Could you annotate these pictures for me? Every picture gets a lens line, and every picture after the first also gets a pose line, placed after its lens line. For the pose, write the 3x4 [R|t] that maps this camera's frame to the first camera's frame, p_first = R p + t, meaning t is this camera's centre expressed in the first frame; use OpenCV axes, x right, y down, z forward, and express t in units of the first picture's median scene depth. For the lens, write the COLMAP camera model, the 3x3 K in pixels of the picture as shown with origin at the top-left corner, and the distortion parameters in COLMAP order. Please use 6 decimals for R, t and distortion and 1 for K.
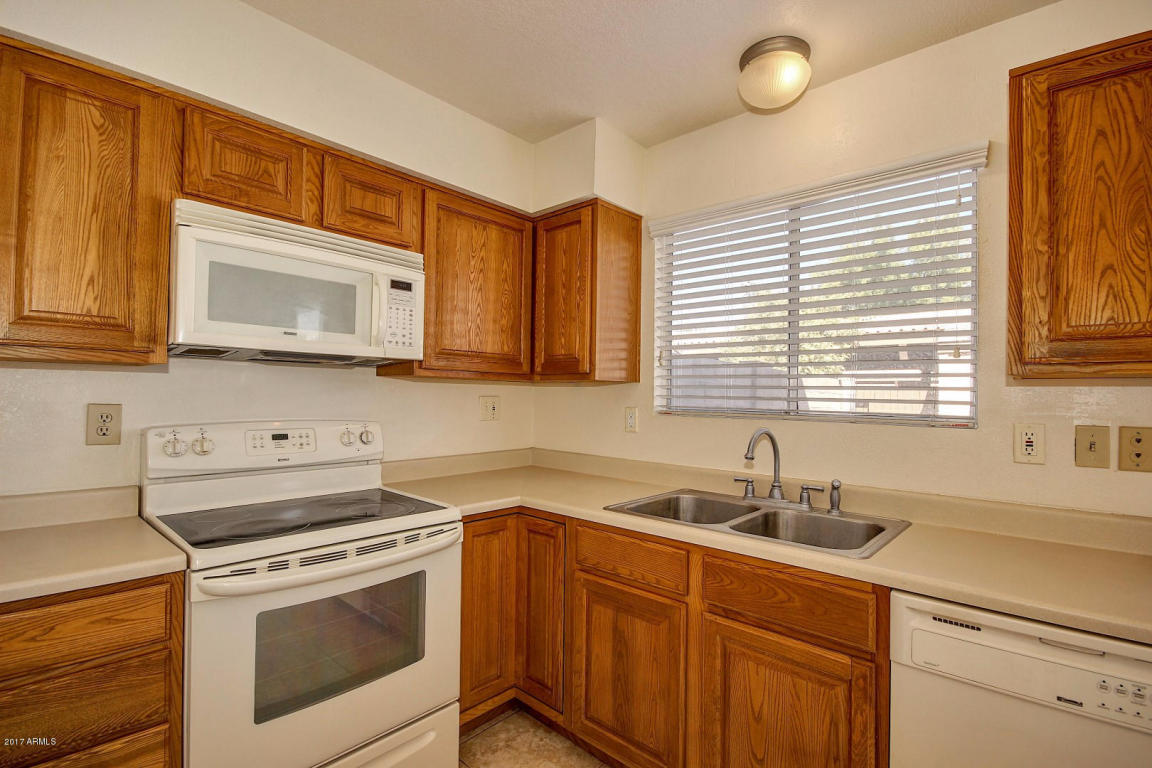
lens RADIAL K [[533.4, 0, 584.5], [0, 533.4, 390.4], [0, 0, 1]] dist [-0.000776, -0.008041]
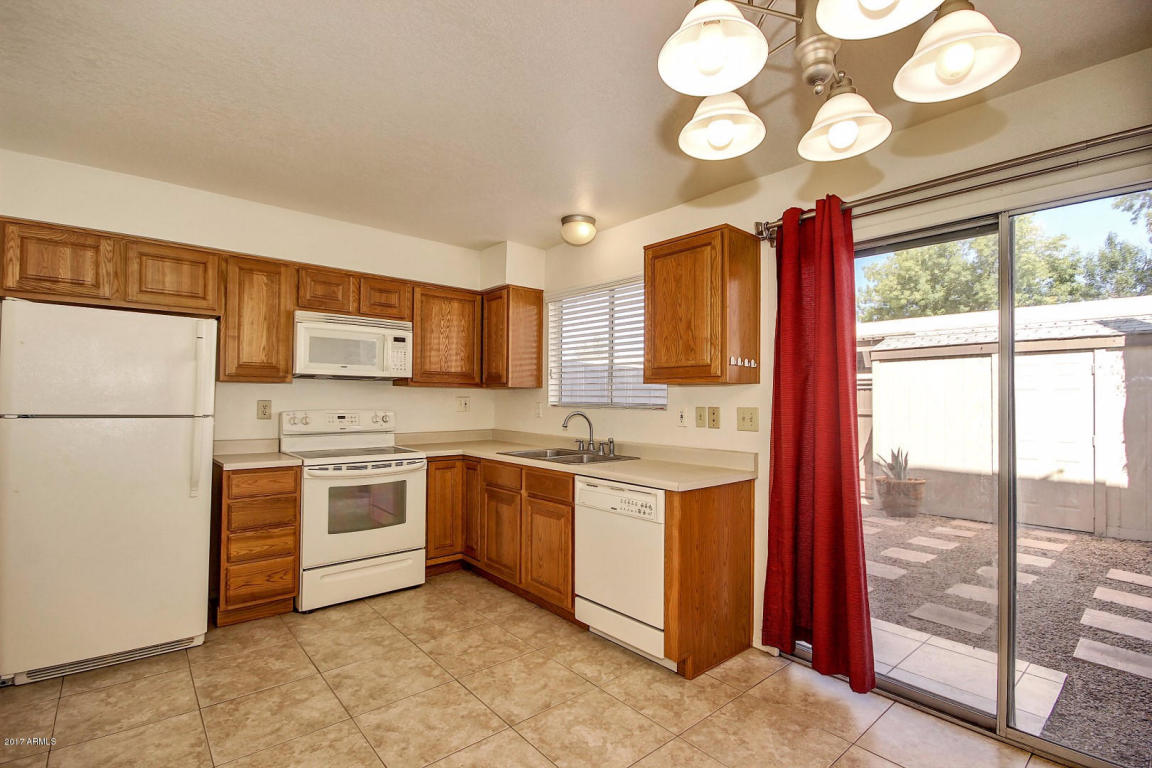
lens RADIAL K [[533.4, 0, 582.2], [0, 533.4, 388.8], [0, 0, 1]] dist [-0.000776, -0.008041]
pose [[0.992170, -0.009701, -0.124516, 0.631891], [0.008338, 0.999900, -0.011459, 0.012304], [0.124614, 0.010331, 0.992151, -0.958692]]
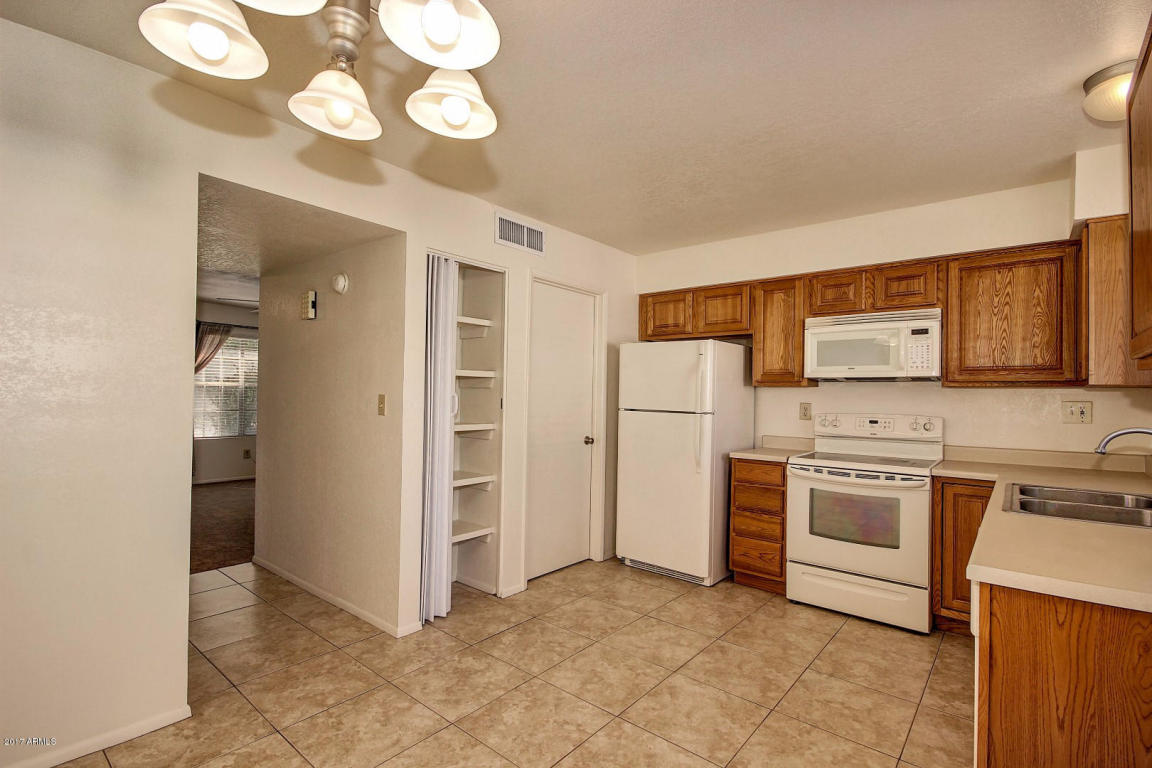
lens RADIAL K [[533.4, 0, 580.1], [0, 533.4, 387.6], [0, 0, 1]] dist [-0.000776, -0.008041]
pose [[0.036349, -0.028838, -0.998923, 1.395171], [-0.003625, 0.999573, -0.028989, 0.027819], [0.999333, 0.004675, 0.036229, -0.110127]]
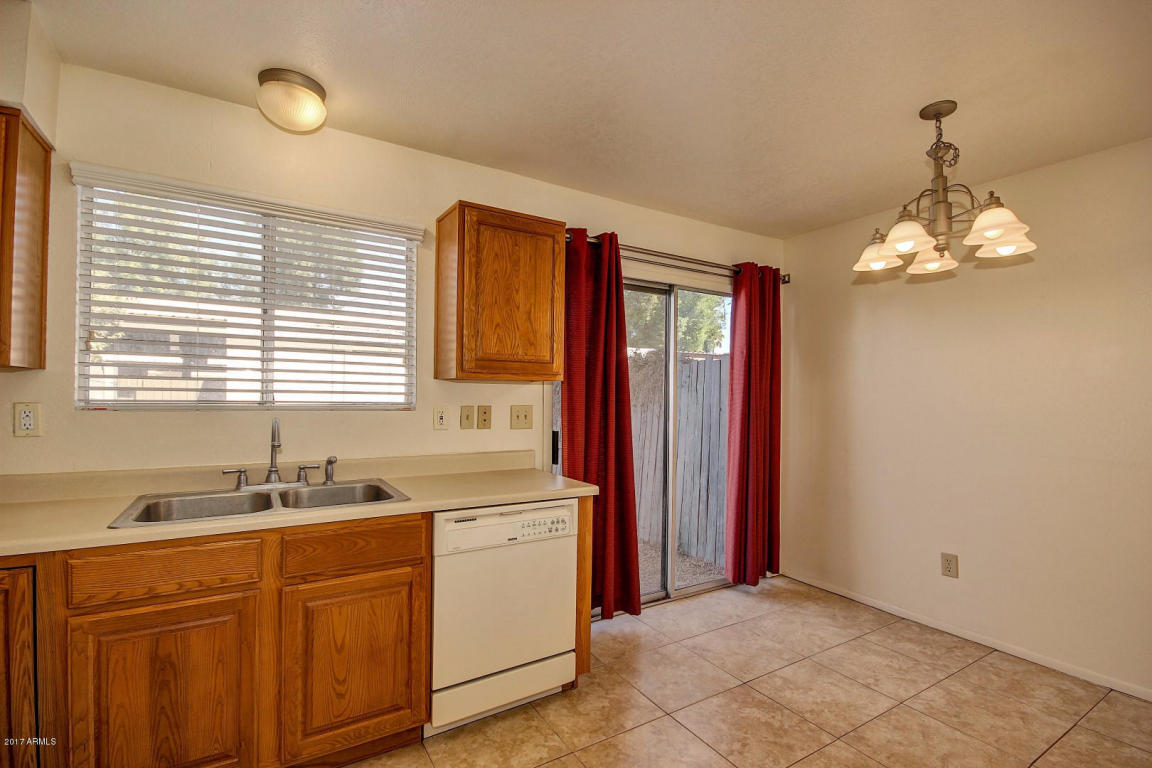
lens RADIAL K [[533.4, 0, 579.2], [0, 533.4, 388.0], [0, 0, 1]] dist [-0.000776, -0.008041]
pose [[0.276915, -0.001269, 0.960893, -0.578845], [-0.017908, 0.999819, 0.006481, -0.010763], [-0.960727, -0.019002, 0.276843, 0.105188]]
